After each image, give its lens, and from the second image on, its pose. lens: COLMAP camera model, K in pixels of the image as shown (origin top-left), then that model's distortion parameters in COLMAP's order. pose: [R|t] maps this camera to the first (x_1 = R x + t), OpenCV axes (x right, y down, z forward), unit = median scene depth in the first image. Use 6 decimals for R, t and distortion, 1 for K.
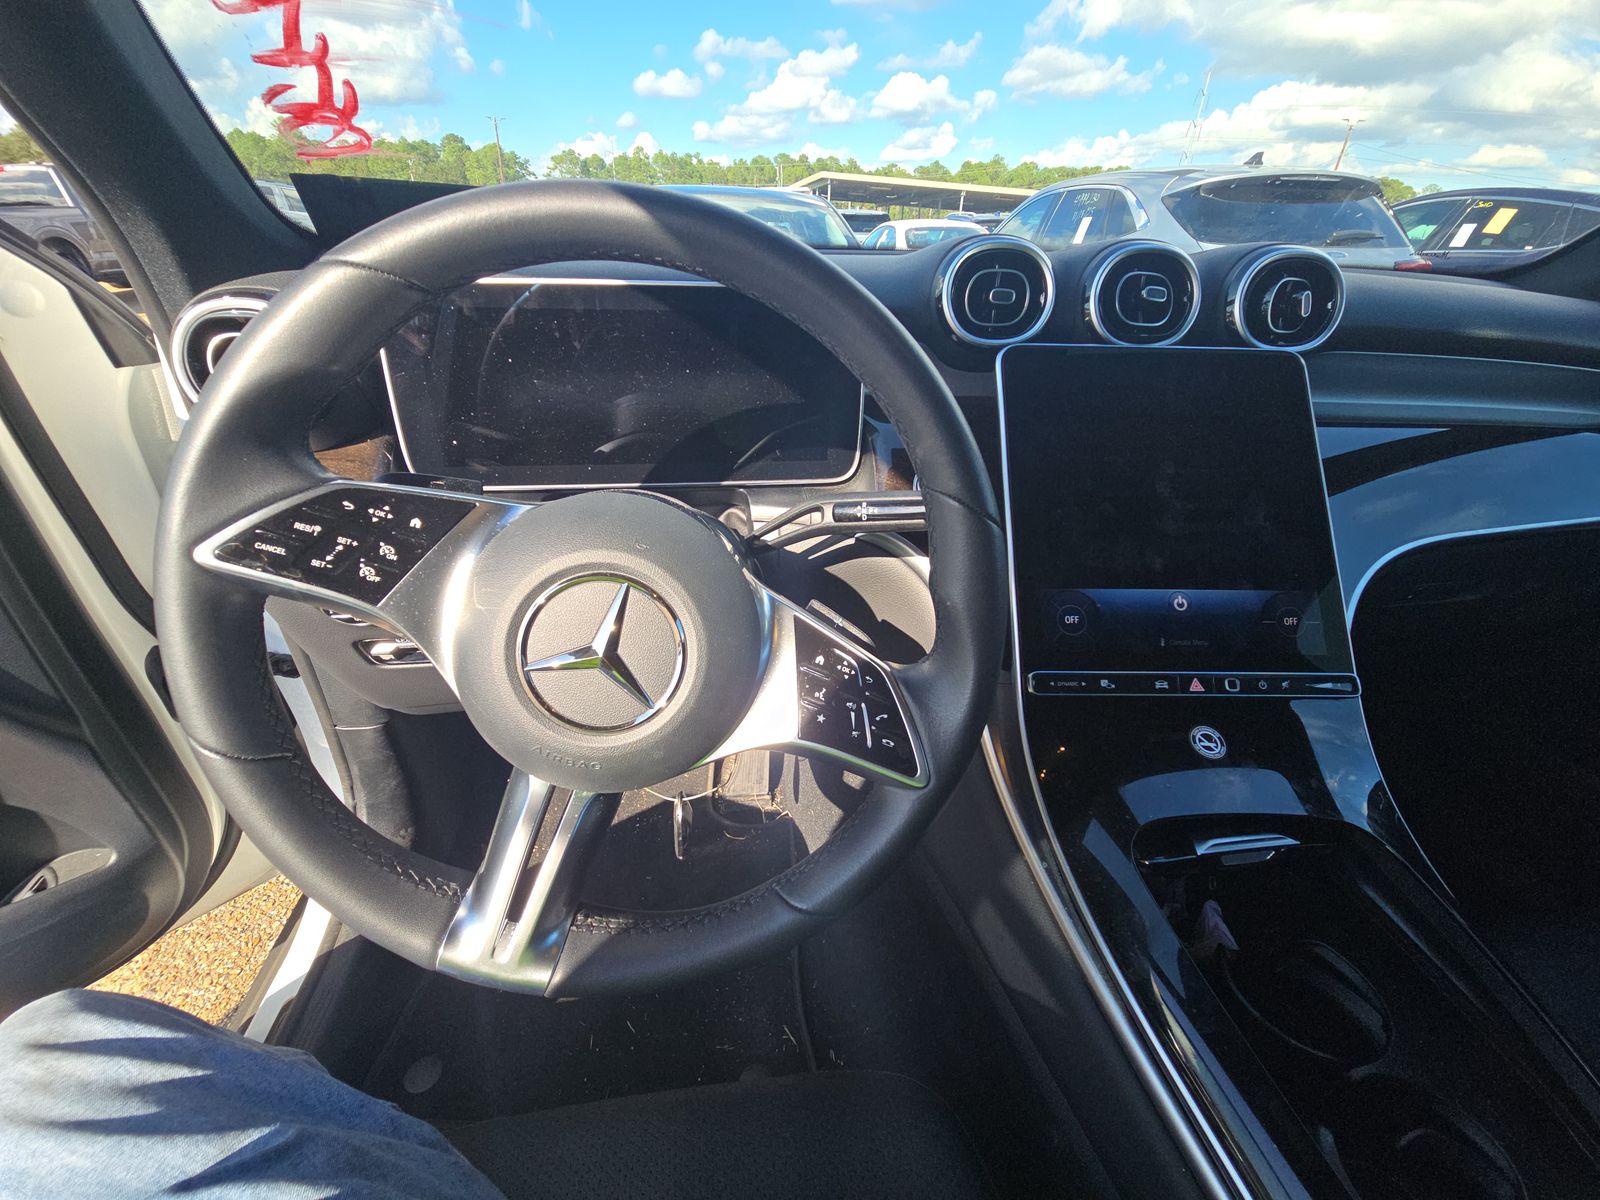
lens RADIAL K [[651.0, 0, 800.0], [0, 651.0, 600.0], [0, 0, 1]] dist [0.010736, -0.011653]
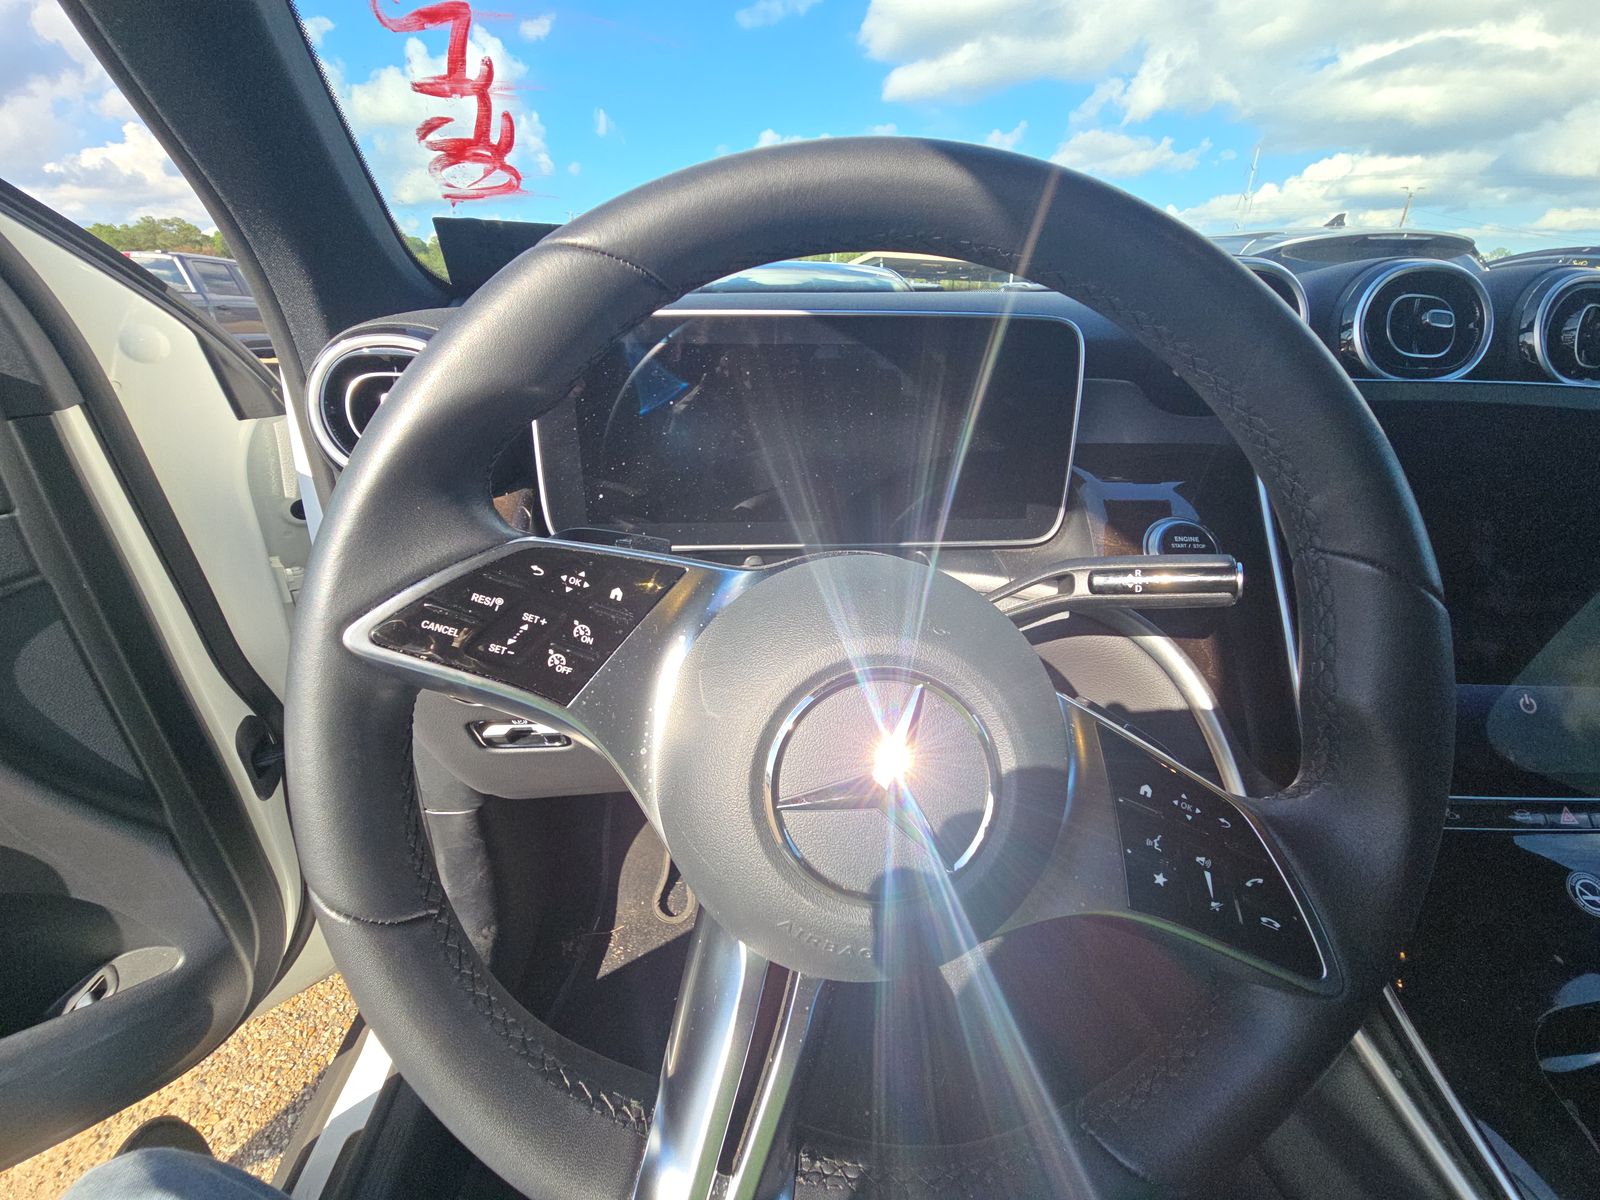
lens RADIAL K [[602.9, 0, 742.1], [0, 602.9, 595.1], [0, 0, 1]] dist [0.006810, -0.008239]
pose [[0.996830, 0.010842, -0.078815, -0.279631], [-0.018422, 0.995202, -0.096091, -0.038058], [0.077395, 0.097238, 0.992247, 0.232926]]
